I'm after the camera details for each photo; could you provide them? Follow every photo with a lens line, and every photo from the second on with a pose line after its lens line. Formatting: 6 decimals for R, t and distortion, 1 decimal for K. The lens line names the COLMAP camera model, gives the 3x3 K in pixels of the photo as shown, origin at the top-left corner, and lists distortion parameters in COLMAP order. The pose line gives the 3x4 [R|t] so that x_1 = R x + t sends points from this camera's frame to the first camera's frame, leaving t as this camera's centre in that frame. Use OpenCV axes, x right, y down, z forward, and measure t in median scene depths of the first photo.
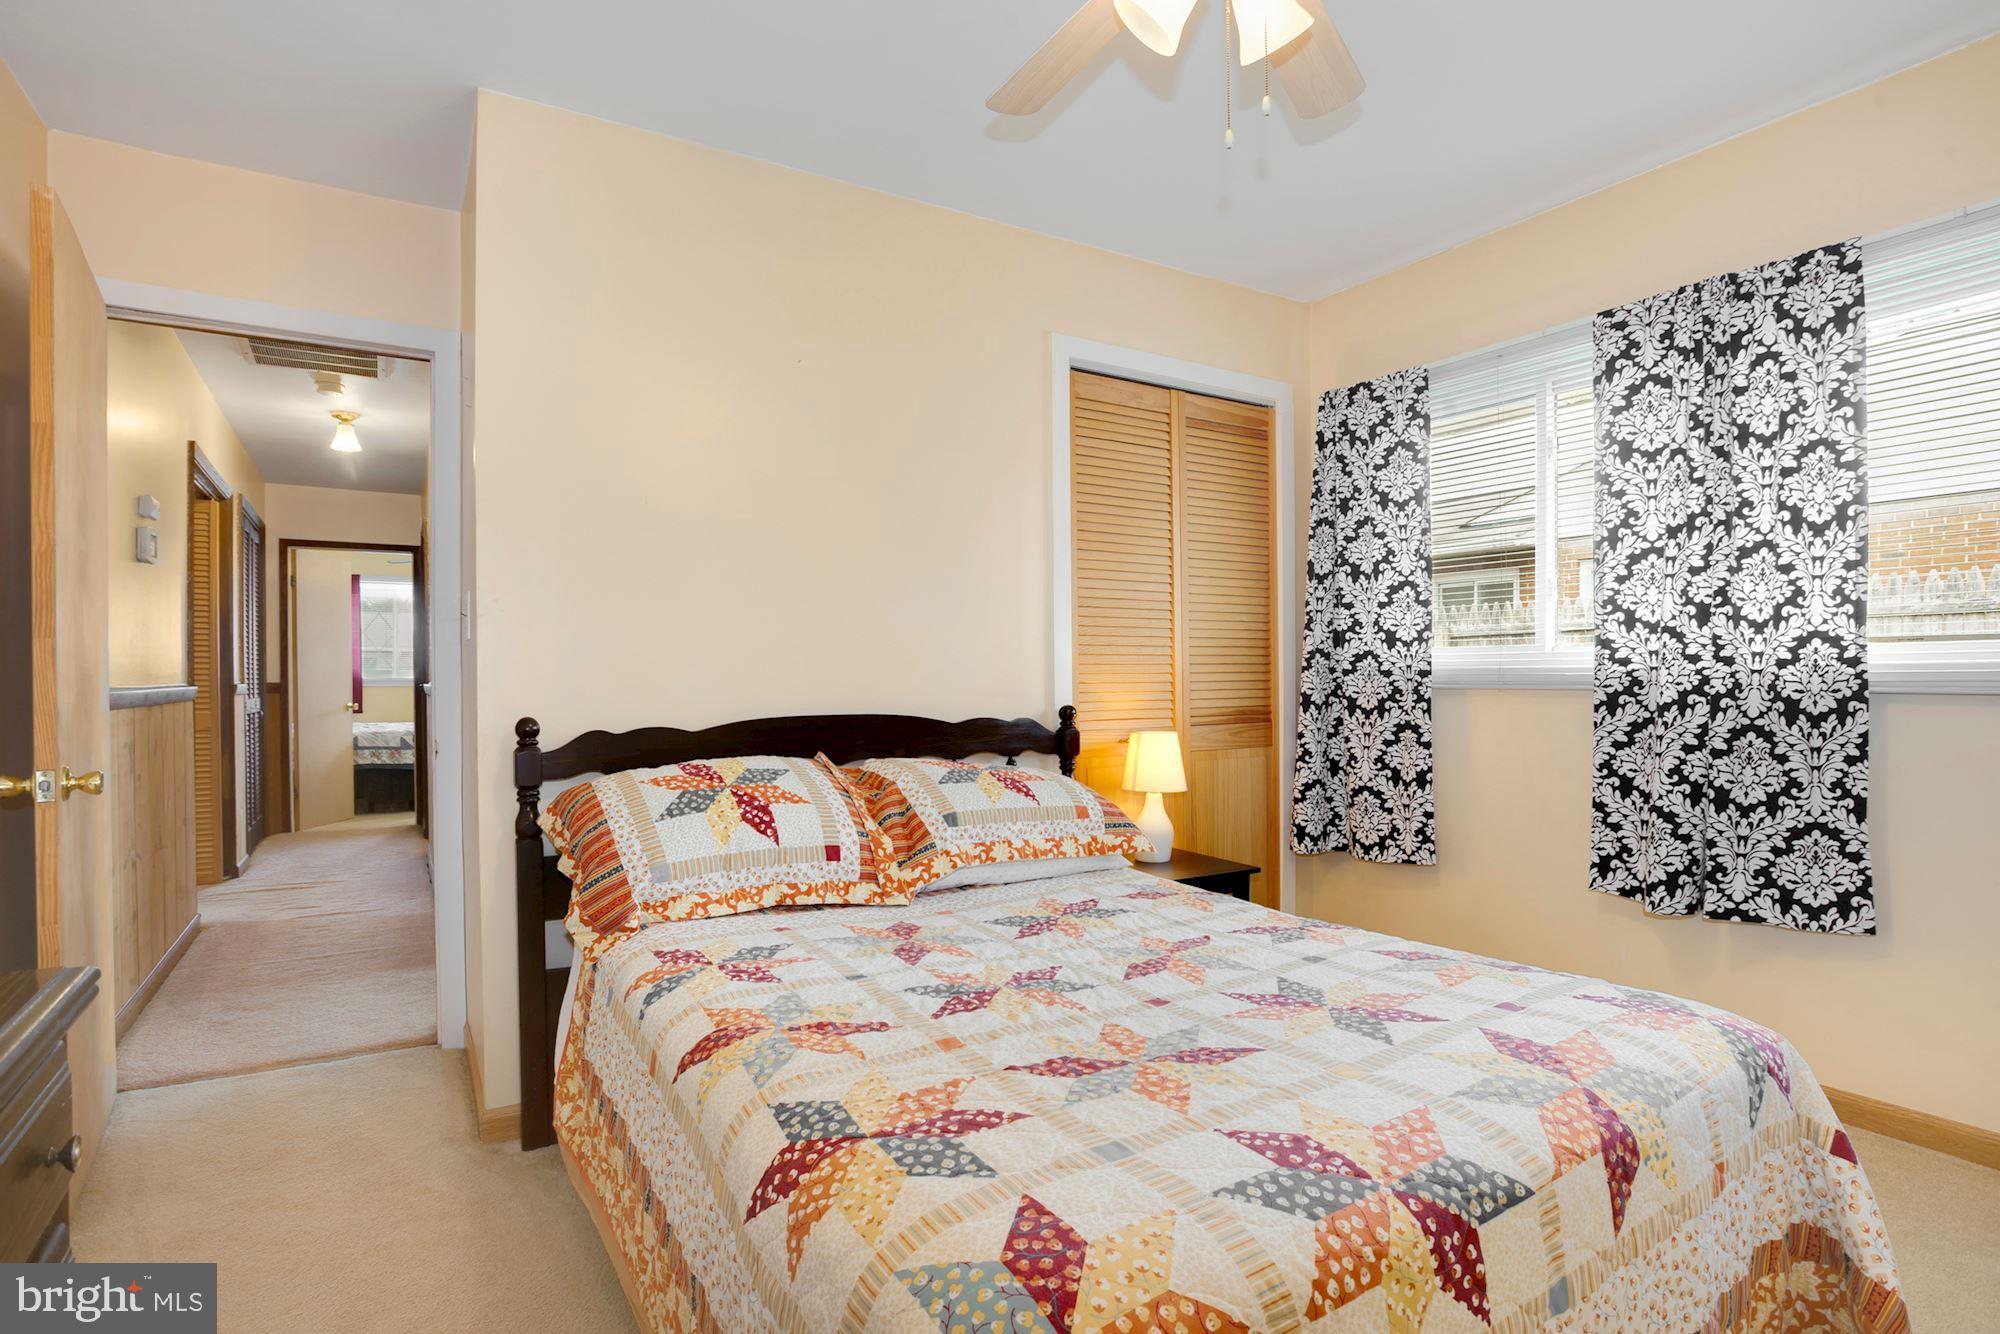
lens RADIAL K [[996.6, 0, 1000.0], [0, 996.6, 667.0], [0, 0, 1]] dist [-0.019294, 0.000362]
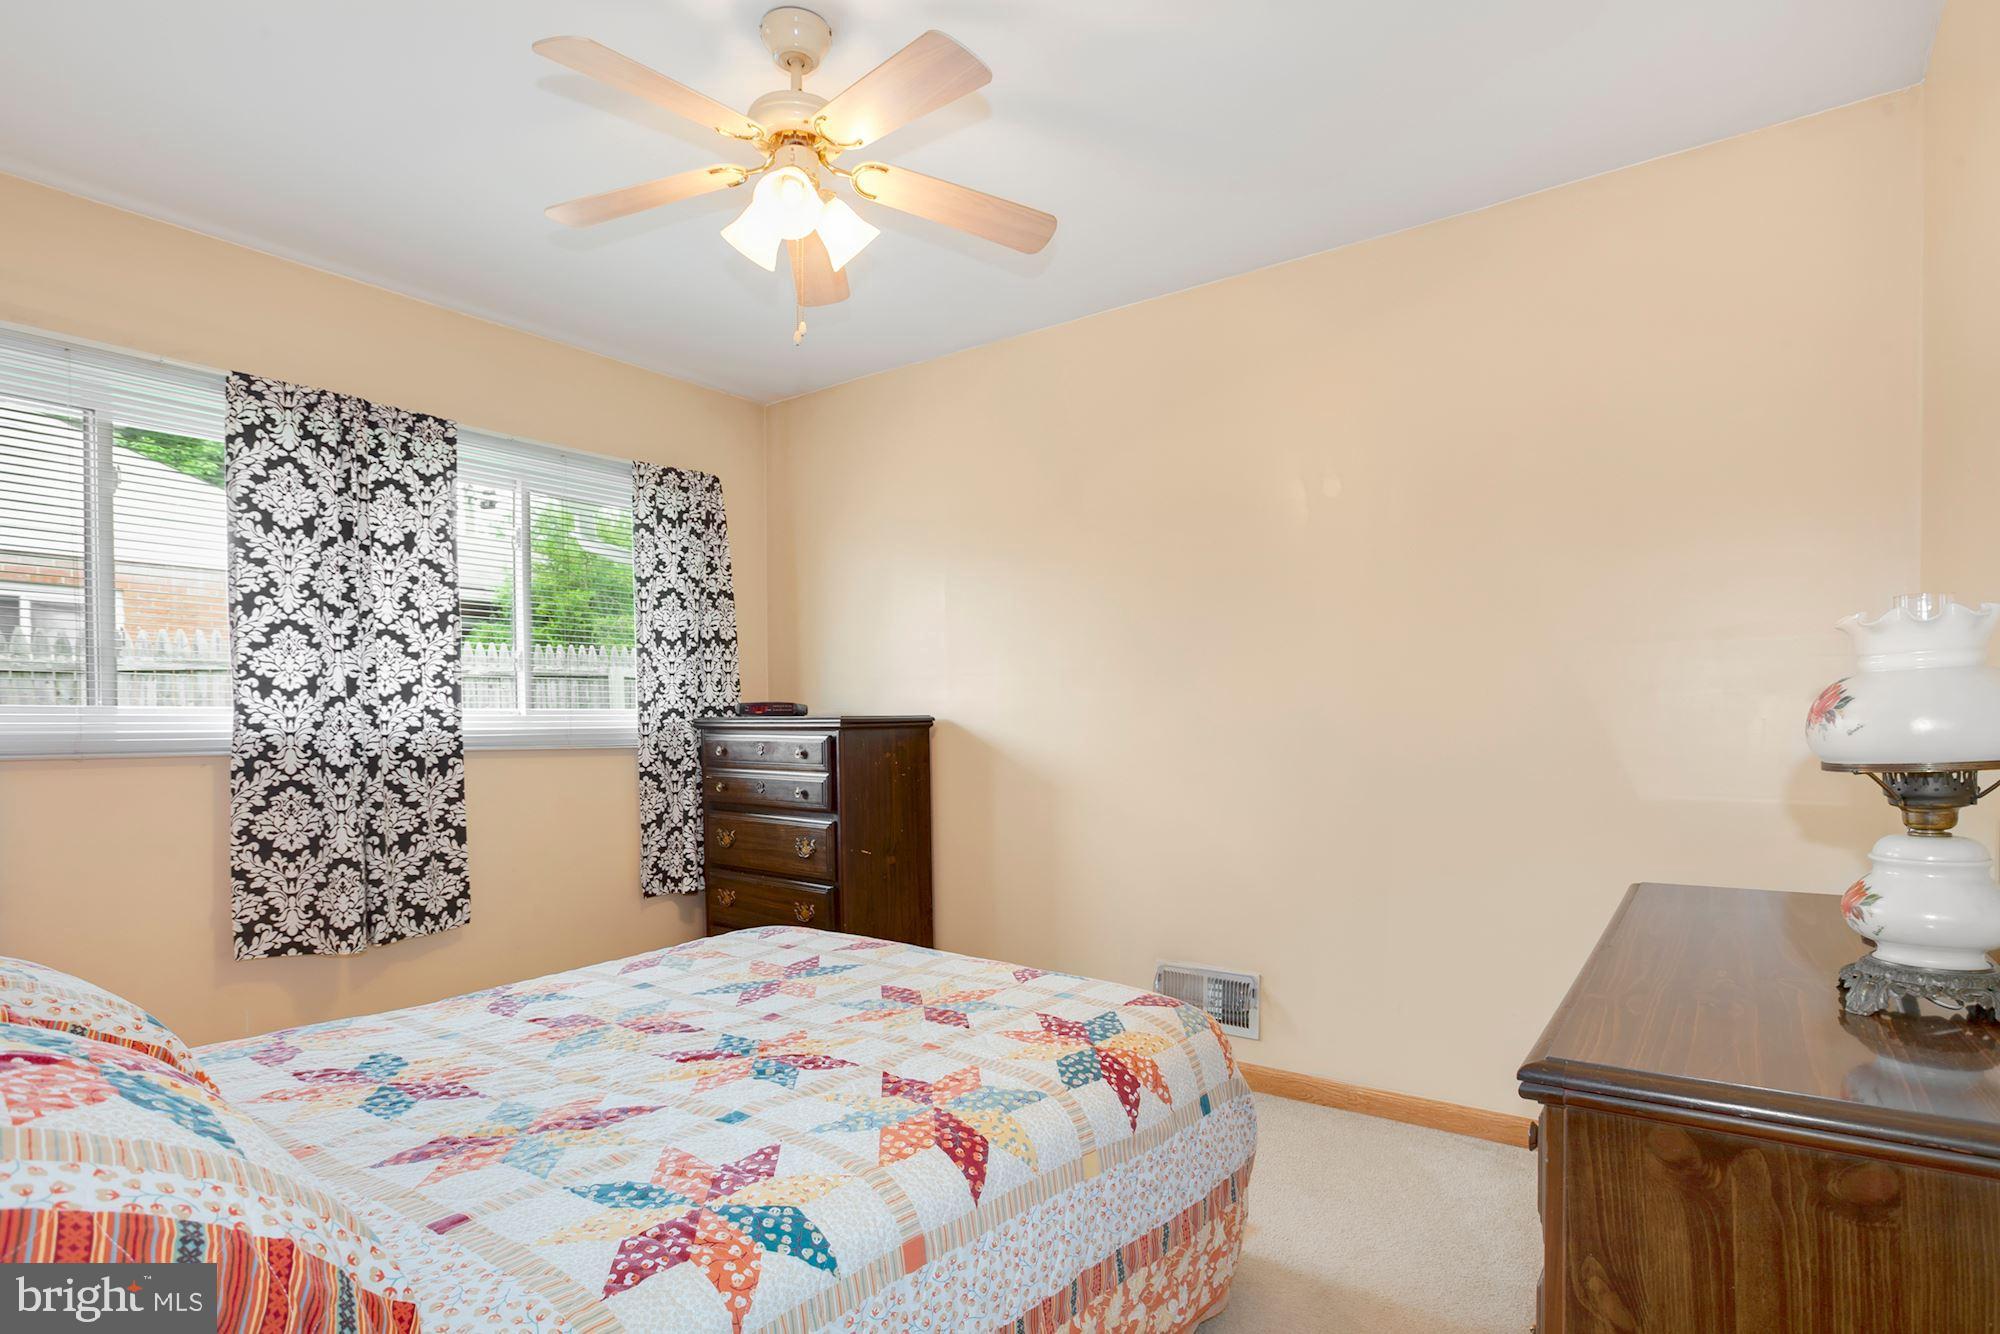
lens RADIAL K [[995.4, 0, 1011.3], [0, 995.4, 719.7], [0, 0, 1]] dist [-0.060700, 0.023986]
pose [[-0.352296, 0.012186, 0.935809, -0.675934], [-0.000339, 0.999914, -0.013148, -0.000426], [-0.935889, -0.004949, -0.352261, 0.743935]]
